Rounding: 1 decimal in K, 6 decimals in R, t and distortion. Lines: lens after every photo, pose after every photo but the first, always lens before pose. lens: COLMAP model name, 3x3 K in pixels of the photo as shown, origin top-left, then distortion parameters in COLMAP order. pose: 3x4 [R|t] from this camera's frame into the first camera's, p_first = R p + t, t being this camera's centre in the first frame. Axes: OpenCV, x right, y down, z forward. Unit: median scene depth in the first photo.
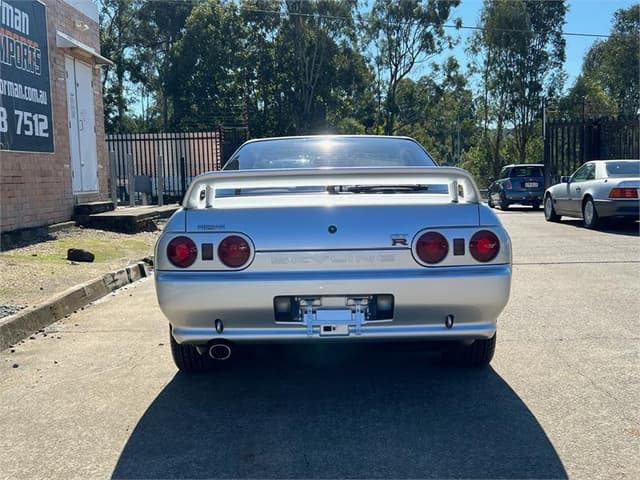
lens RADIAL K [[753.2, 0, 342.7], [0, 753.2, 228.3], [0, 0, 1]] dist [0.024947, 0.000000]
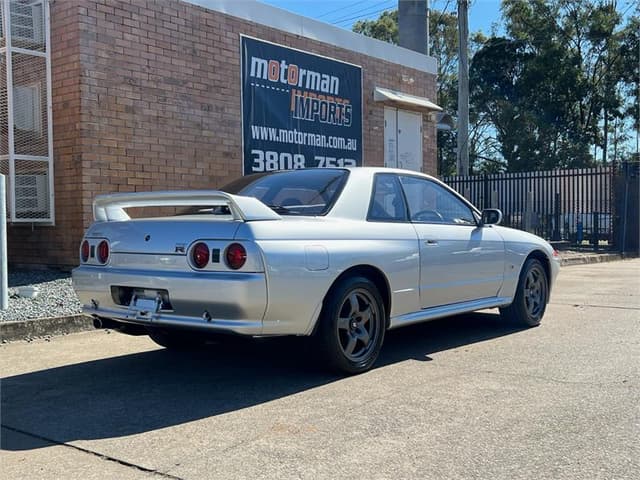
lens RADIAL K [[753.2, 0, 323.3], [0, 753.2, 245.6], [0, 0, 1]] dist [0.024947, 0.000000]
pose [[0.775767, 0.029647, -0.630323, 0.356603], [-0.049123, 0.998702, -0.013485, 0.005627], [0.629105, 0.041425, 0.776216, 0.056545]]
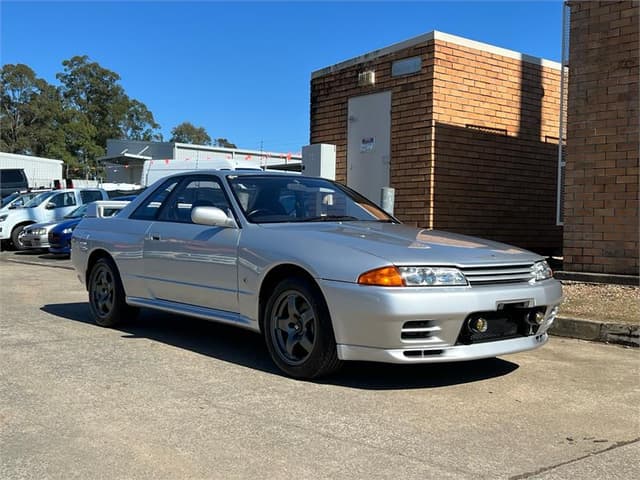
lens RADIAL K [[753.2, 0, 317.9], [0, 753.2, 240.0], [0, 0, 1]] dist [0.024947, 0.000000]
pose [[-0.777147, 0.009058, -0.629254, 0.344669], [-0.046482, 0.996339, 0.071748, -0.053556], [0.627600, 0.085008, -0.773881, 1.067252]]
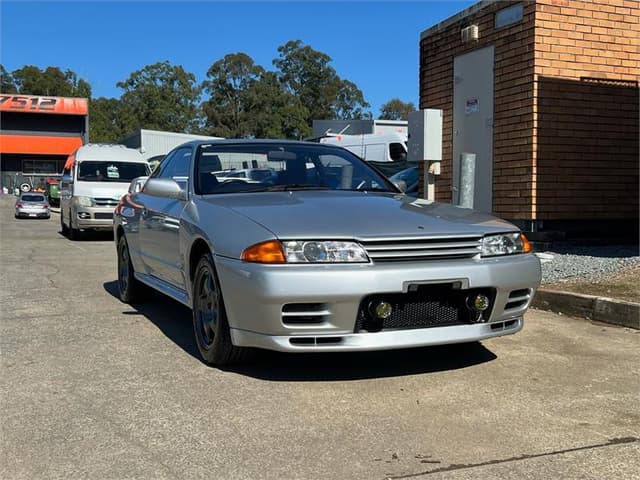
lens RADIAL K [[753.2, 0, 313.2], [0, 753.2, 246.9], [0, 0, 1]] dist [0.024947, 0.000000]
pose [[-0.921207, 0.038589, -0.387155, 0.179403], [-0.009087, 0.992664, 0.120565, -0.051473], [0.388967, 0.114583, -0.914098, 1.106682]]
